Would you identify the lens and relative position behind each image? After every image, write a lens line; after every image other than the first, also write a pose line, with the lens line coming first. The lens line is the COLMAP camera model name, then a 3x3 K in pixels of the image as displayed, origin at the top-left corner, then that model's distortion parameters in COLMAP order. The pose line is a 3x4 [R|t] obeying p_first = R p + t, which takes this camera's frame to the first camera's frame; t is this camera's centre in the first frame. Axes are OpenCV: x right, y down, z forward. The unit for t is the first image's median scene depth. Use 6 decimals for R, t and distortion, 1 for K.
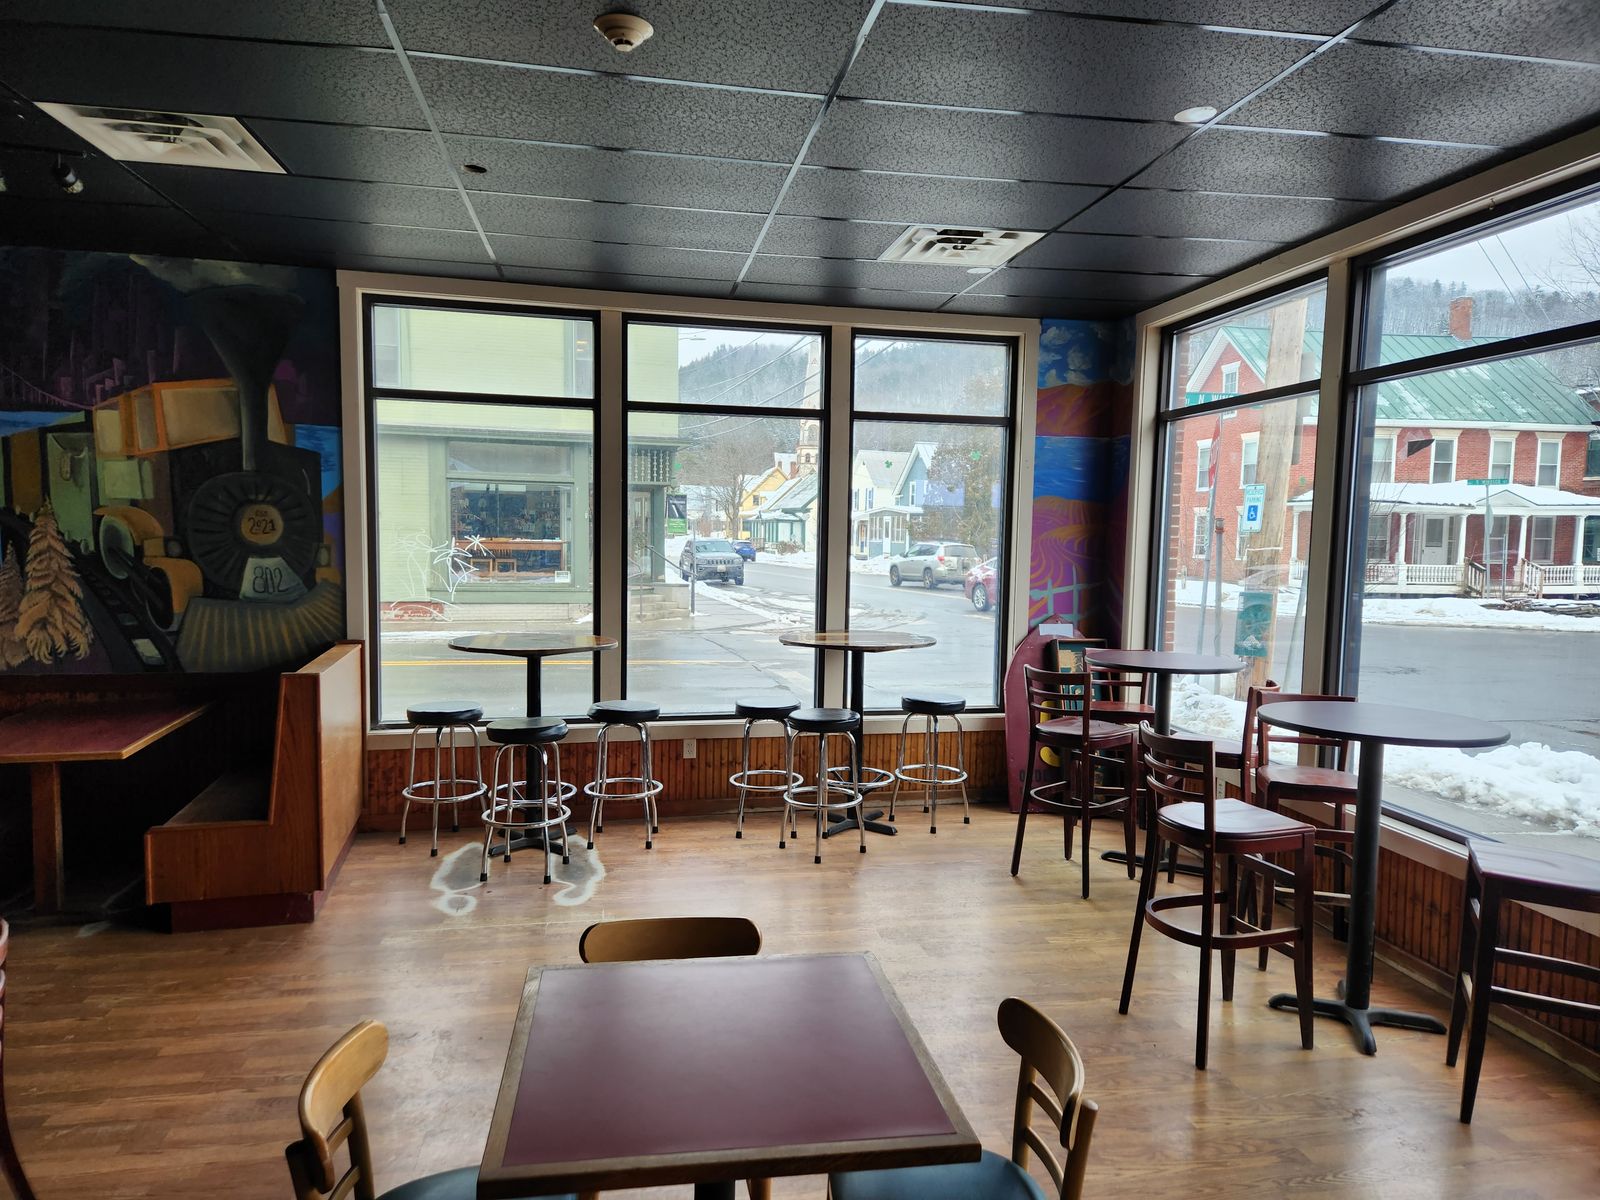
lens RADIAL K [[1071.5, 0, 803.7], [0, 1071.5, 599.7], [0, 0, 1]] dist [0.055934, -0.005902]
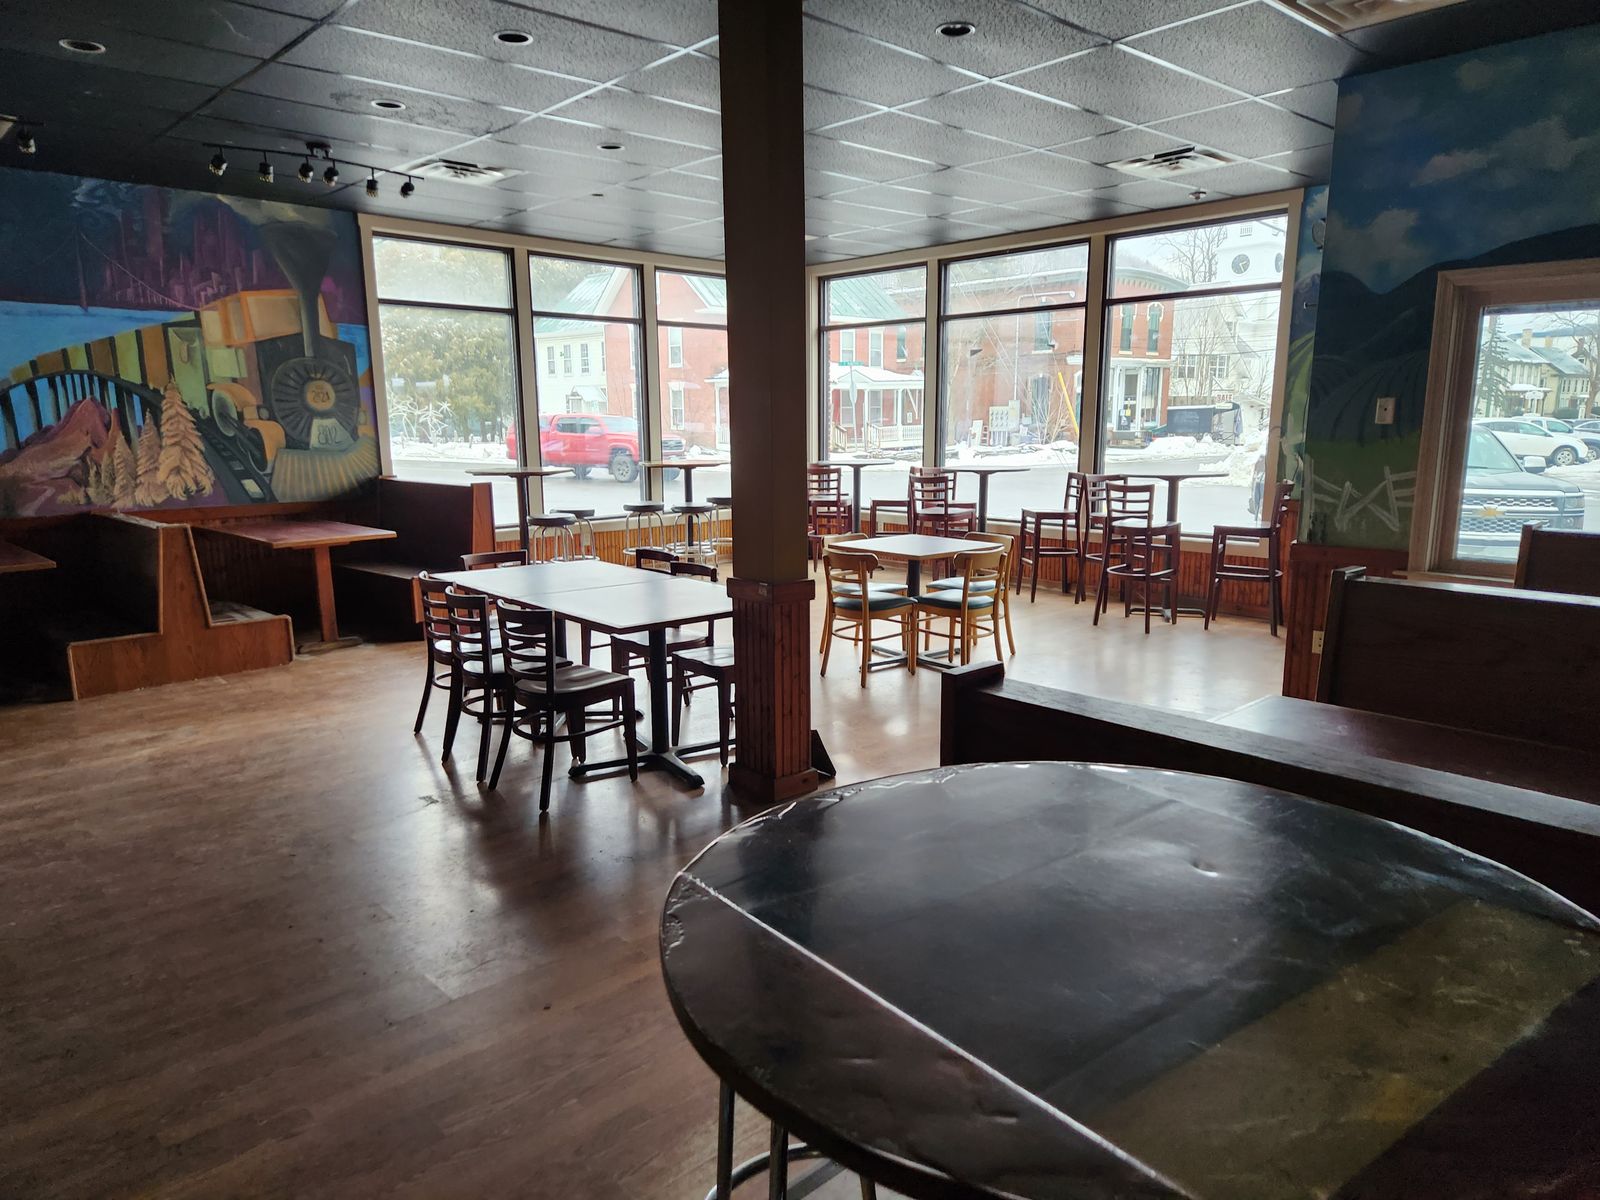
lens RADIAL K [[1071.5, 0, 815.0], [0, 1071.5, 630.7], [0, 0, 1]] dist [0.055934, -0.005902]
pose [[0.831533, -0.135597, 0.538671, -0.787772], [0.064150, 0.986701, 0.149349, 0.066350], [-0.551758, -0.089633, 0.829174, -0.589225]]
